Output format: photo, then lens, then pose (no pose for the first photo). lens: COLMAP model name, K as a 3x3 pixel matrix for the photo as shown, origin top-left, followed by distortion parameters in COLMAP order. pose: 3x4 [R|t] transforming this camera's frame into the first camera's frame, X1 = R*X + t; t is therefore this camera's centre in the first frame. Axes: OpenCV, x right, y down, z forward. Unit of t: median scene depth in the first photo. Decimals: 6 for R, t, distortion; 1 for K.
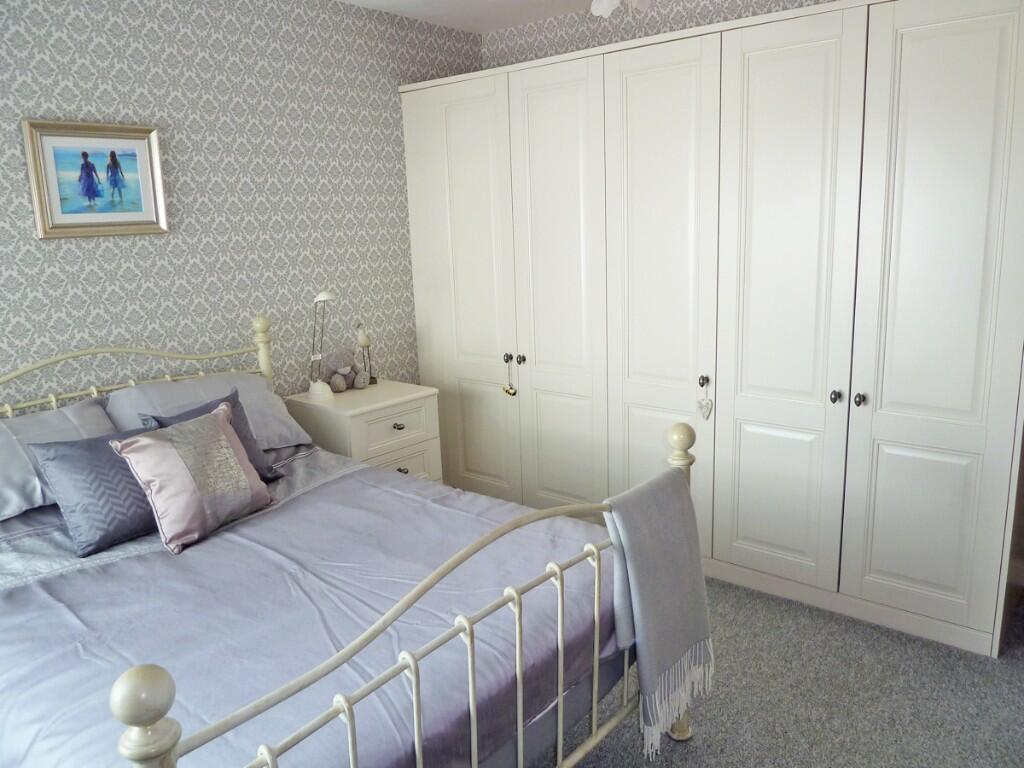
lens RADIAL K [[763.6, 0, 518.4], [0, 763.6, 372.4], [0, 0, 1]] dist [-0.029846, -0.002408]
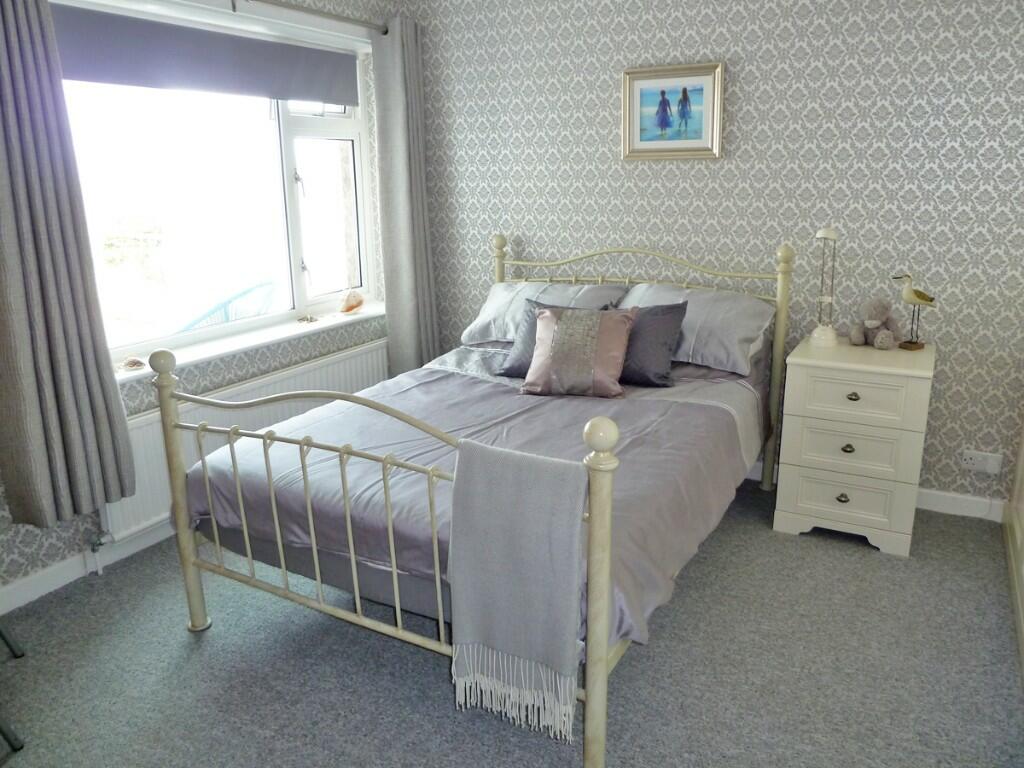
lens RADIAL K [[763.6, 0, 518.4], [0, 763.6, 372.4], [0, 0, 1]] dist [-0.029846, -0.002408]
pose [[0.207683, 0.293328, -0.933181, 0.665701], [-0.187801, 0.948191, 0.256251, -0.124502], [0.959999, 0.122034, 0.252011, 0.499602]]
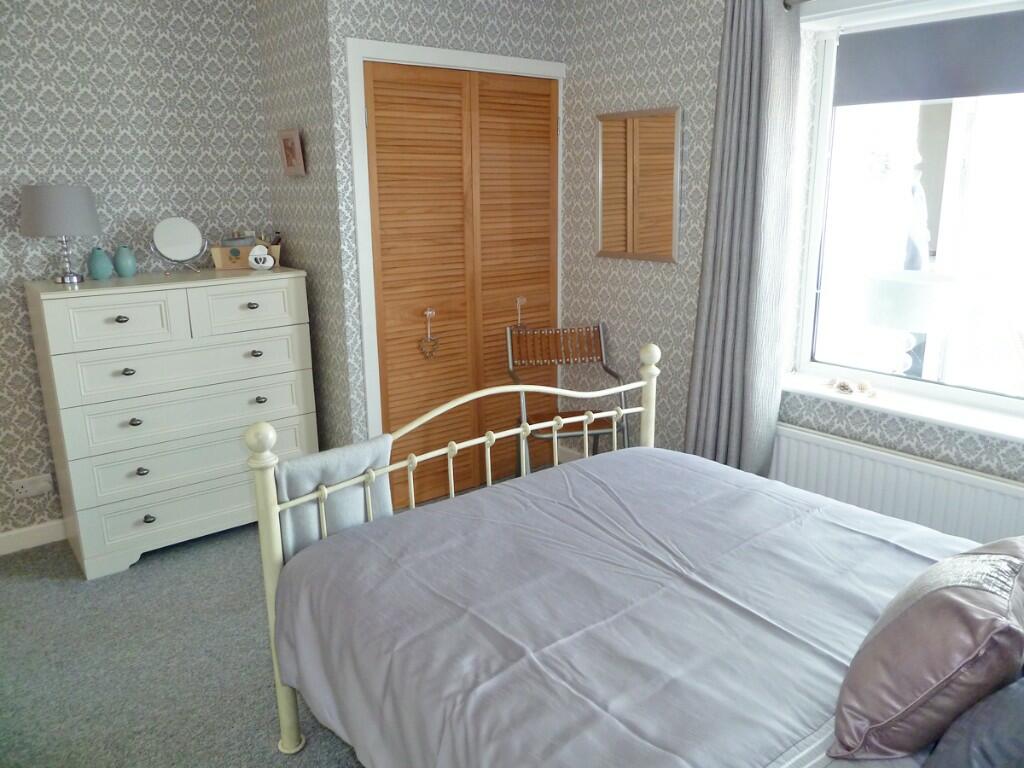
lens RADIAL K [[763.6, 0, 518.4], [0, 763.6, 372.4], [0, 0, 1]] dist [-0.029846, -0.002408]
pose [[-0.984120, 0.008505, 0.177299, -0.181716], [0.081545, 0.908870, 0.409030, -0.241070], [-0.157663, 0.416993, -0.895131, 1.236008]]
